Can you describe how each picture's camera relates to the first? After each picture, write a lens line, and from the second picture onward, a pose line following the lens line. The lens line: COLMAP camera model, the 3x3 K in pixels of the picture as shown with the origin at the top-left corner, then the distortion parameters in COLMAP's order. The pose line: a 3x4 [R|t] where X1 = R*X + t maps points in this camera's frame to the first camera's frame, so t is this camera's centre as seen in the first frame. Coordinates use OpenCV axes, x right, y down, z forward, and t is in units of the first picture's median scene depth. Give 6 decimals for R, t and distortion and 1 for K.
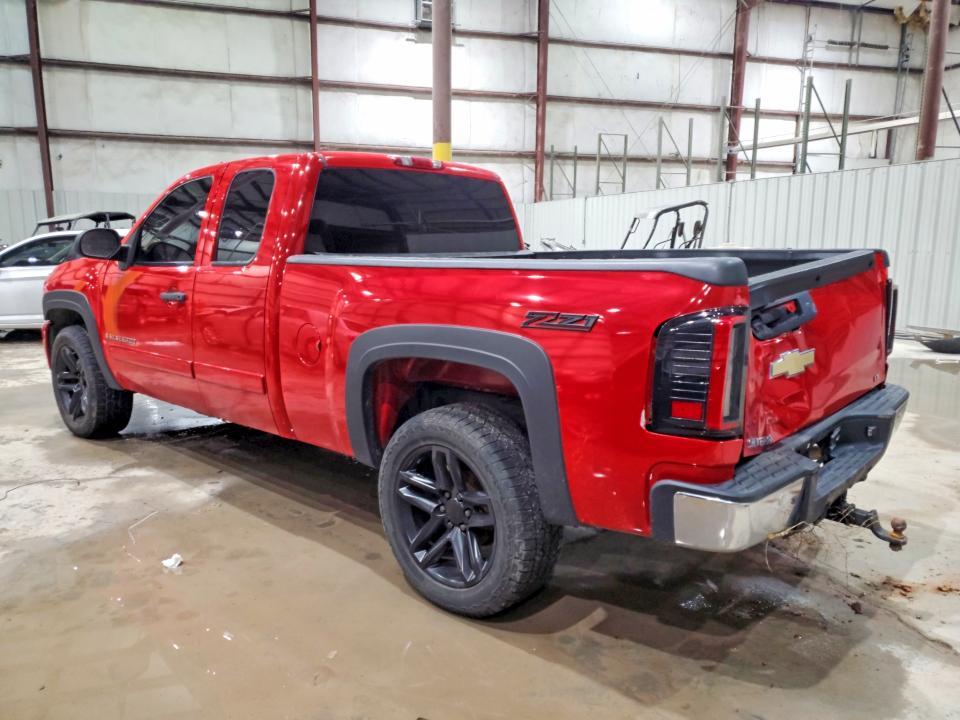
lens RADIAL K [[742.6, 0, 480.0], [0, 742.6, 360.0], [0, 0, 1]] dist [0.026897, -0.003404]
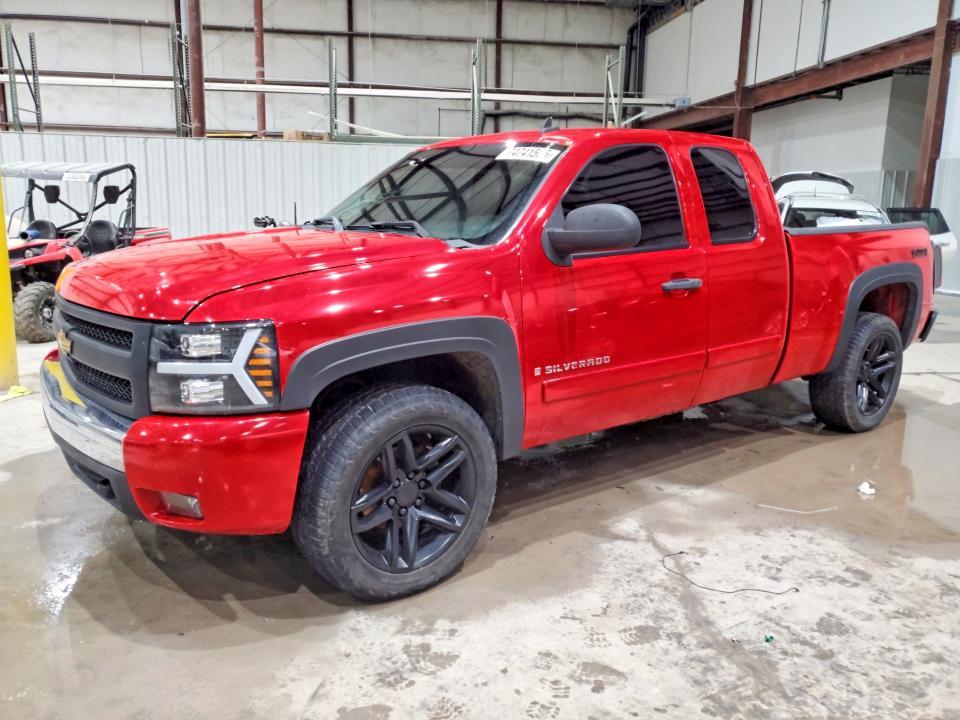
lens RADIAL K [[742.6, 0, 480.0], [0, 742.6, 360.0], [0, 0, 1]] dist [0.026897, -0.003404]
pose [[0.181941, -0.207382, 0.961192, -1.272887], [0.162494, 0.970409, 0.178612, -0.187593], [-0.969790, 0.123691, 0.210256, 1.040944]]
